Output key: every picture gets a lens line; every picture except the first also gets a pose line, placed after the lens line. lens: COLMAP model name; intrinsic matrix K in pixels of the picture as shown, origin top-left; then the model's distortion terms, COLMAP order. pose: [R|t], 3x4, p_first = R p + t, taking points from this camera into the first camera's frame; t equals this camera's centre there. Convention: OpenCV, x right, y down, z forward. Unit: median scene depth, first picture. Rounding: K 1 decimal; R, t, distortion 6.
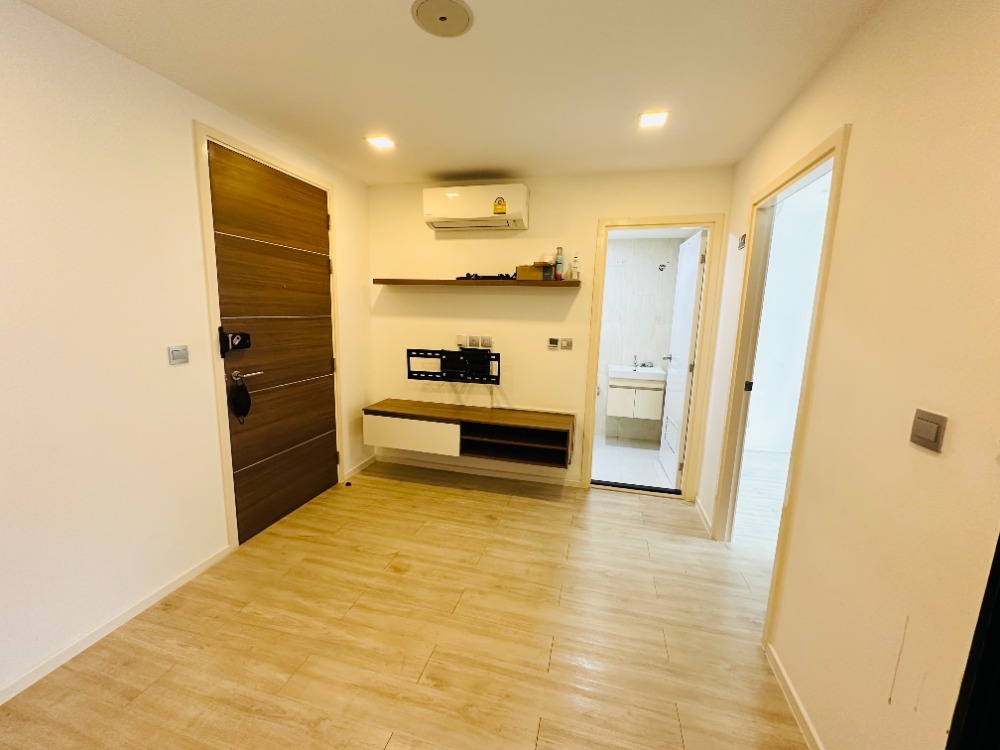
lens RADIAL K [[399.0, 0, 498.0], [0, 399.0, 374.8], [0, 0, 1]] dist [-0.000346, 0.000200]
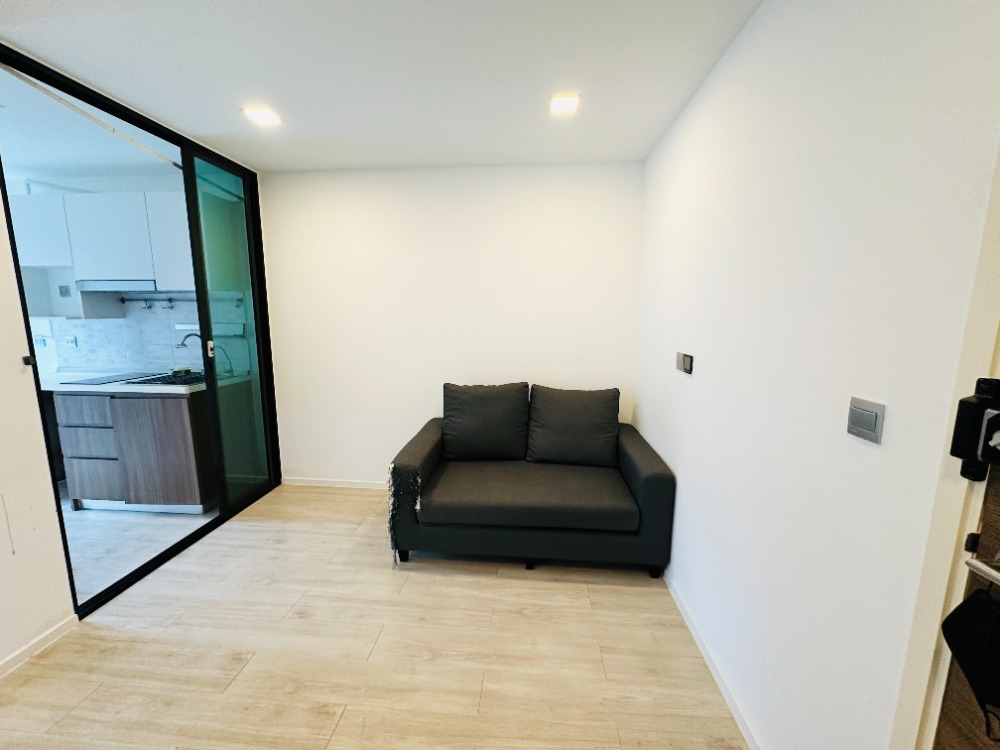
lens RADIAL K [[399.0, 0, 498.0], [0, 399.0, 374.8], [0, 0, 1]] dist [-0.000346, 0.000200]
pose [[-0.985230, -0.001122, -0.171235, -0.379401], [-0.054099, 0.950803, 0.305036, -0.260875], [0.162469, 0.309794, -0.936820, 1.638909]]
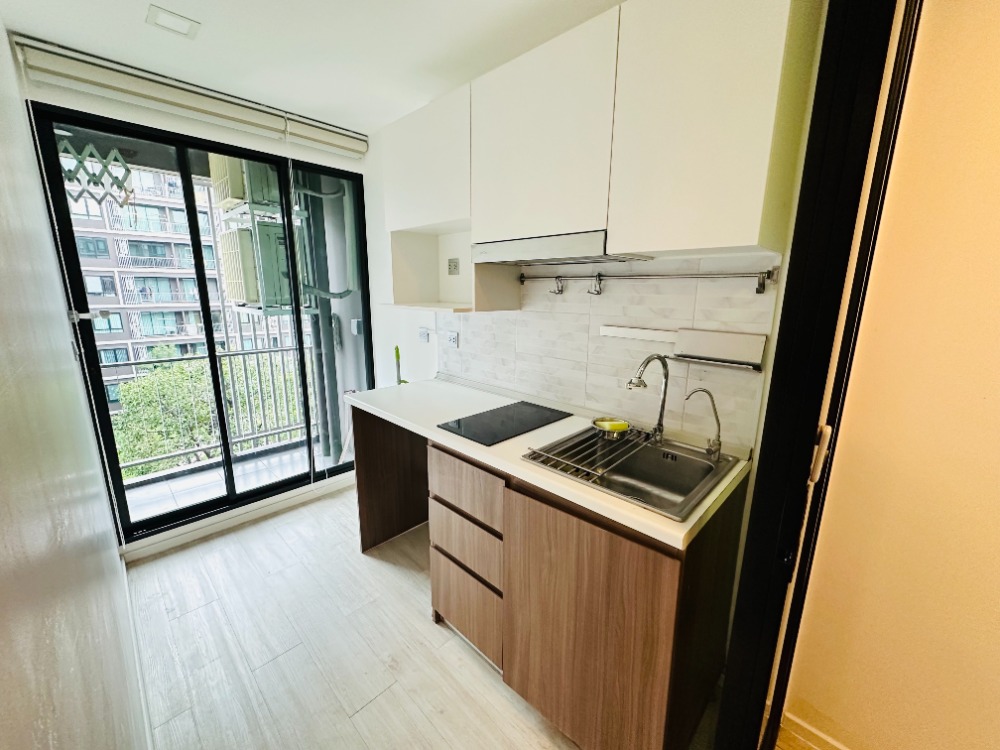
lens RADIAL K [[399.0, 0, 498.0], [0, 399.0, 374.8], [0, 0, 1]] dist [-0.000346, 0.000200]
pose [[-0.867481, -0.134233, 0.479018, 0.605353], [0.054227, 0.931654, 0.359277, -0.063448], [-0.494506, 0.337641, -0.800913, 0.398177]]
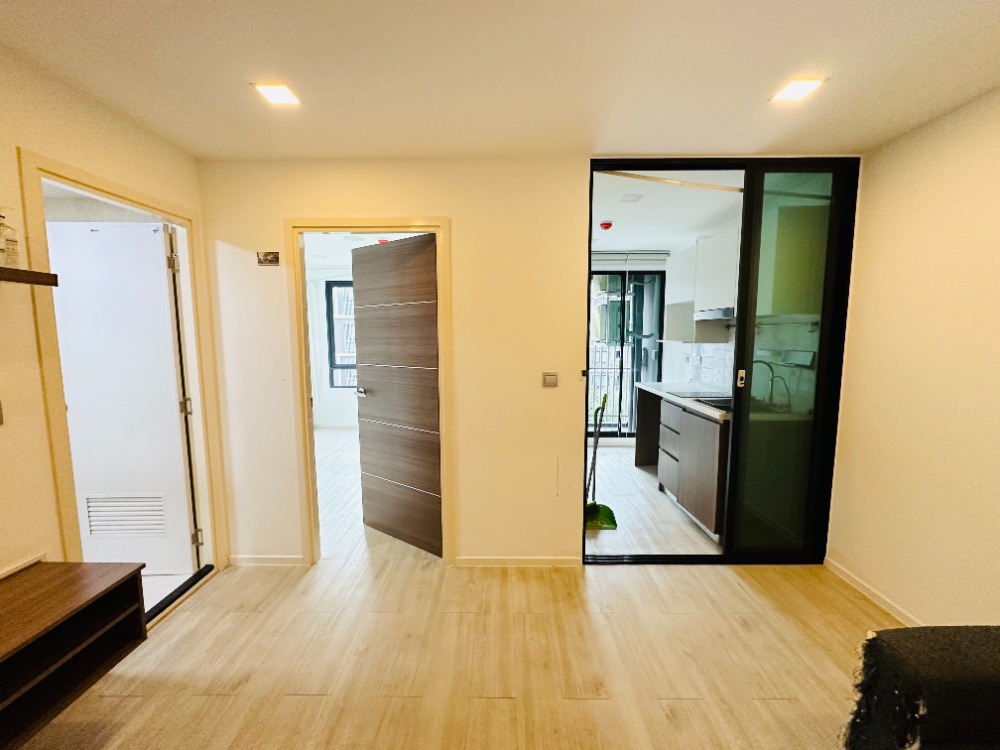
lens RADIAL K [[399.0, 0, 498.0], [0, 399.0, 374.8], [0, 0, 1]] dist [-0.000346, 0.000200]
pose [[-0.247642, -0.123904, 0.960896, -0.718228], [0.154567, 0.974033, 0.165433, -0.207444], [-0.956442, 0.189491, -0.222060, 1.113331]]
